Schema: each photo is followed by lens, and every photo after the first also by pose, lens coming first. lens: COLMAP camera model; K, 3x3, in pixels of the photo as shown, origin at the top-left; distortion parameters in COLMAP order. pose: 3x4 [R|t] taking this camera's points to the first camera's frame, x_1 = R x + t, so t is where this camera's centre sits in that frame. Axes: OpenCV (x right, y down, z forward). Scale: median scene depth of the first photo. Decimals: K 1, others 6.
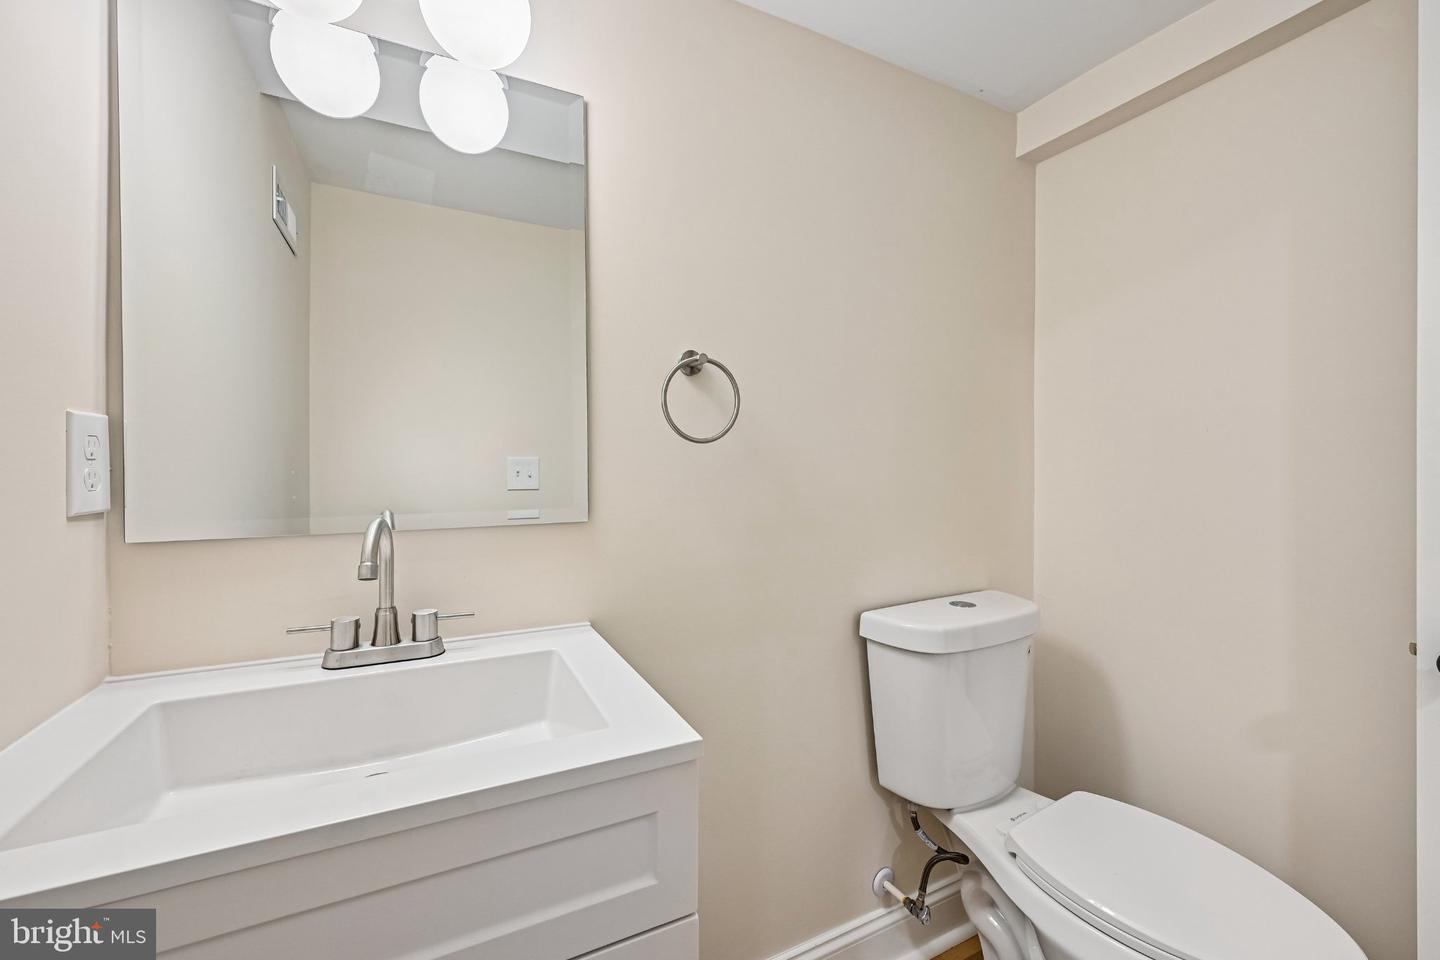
lens RADIAL K [[568.9, 0, 719.3], [0, 568.9, 474.3], [0, 0, 1]] dist [0.003099, -0.000027]
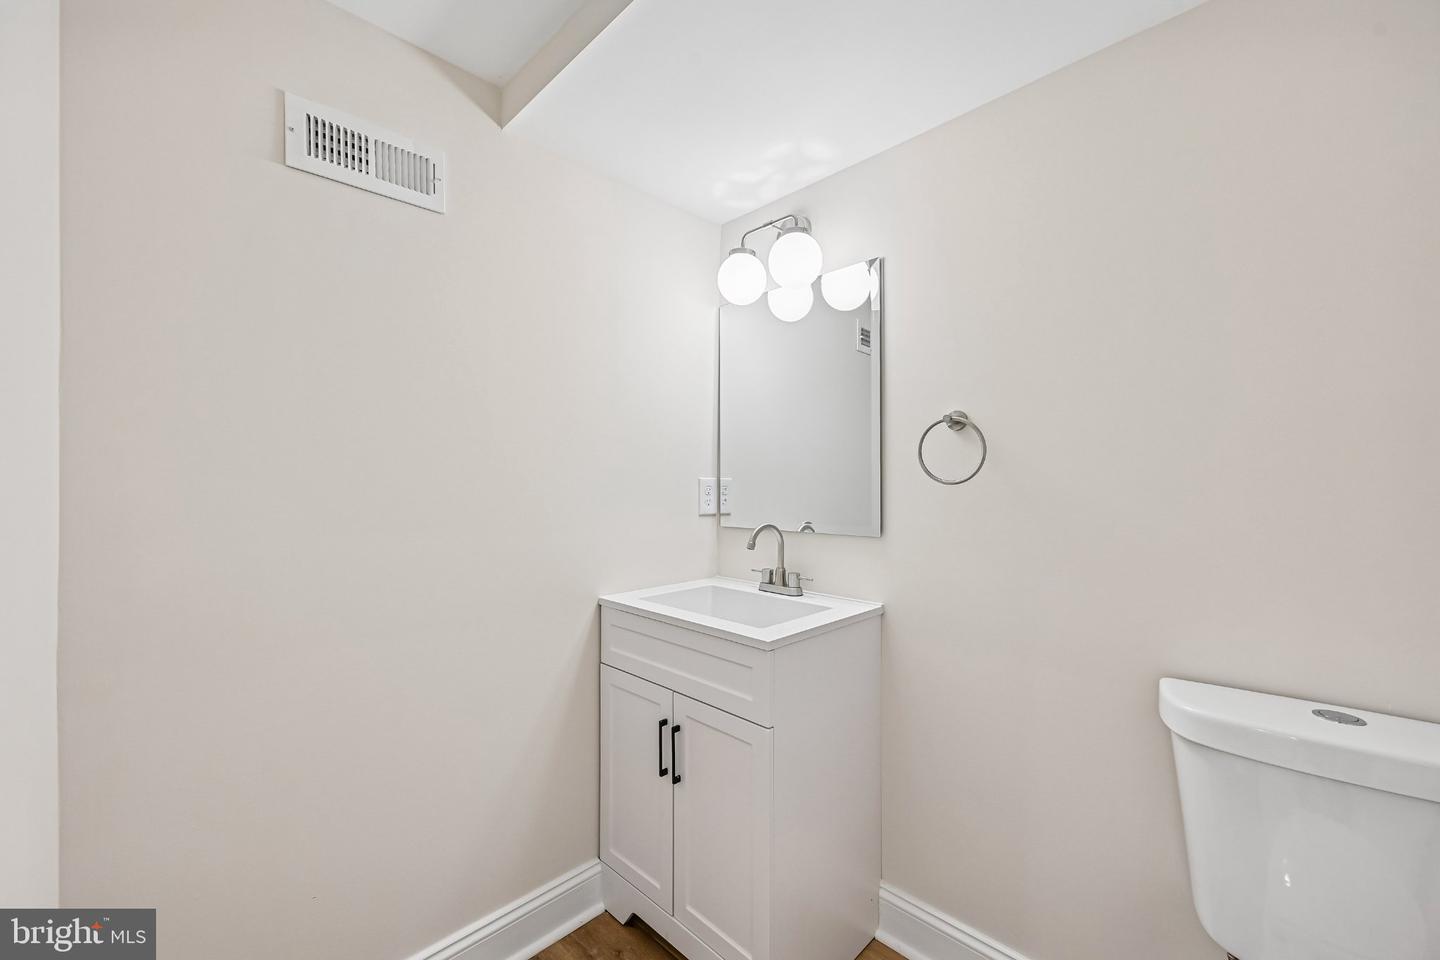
lens RADIAL K [[568.9, 0, 728.0], [0, 568.9, 483.5], [0, 0, 1]] dist [0.003099, -0.000027]
pose [[0.336694, 0.001872, -0.941612, 1.301571], [-0.008246, 0.999966, -0.000960, -0.065482], [0.941578, 0.008087, 0.336698, 0.132981]]
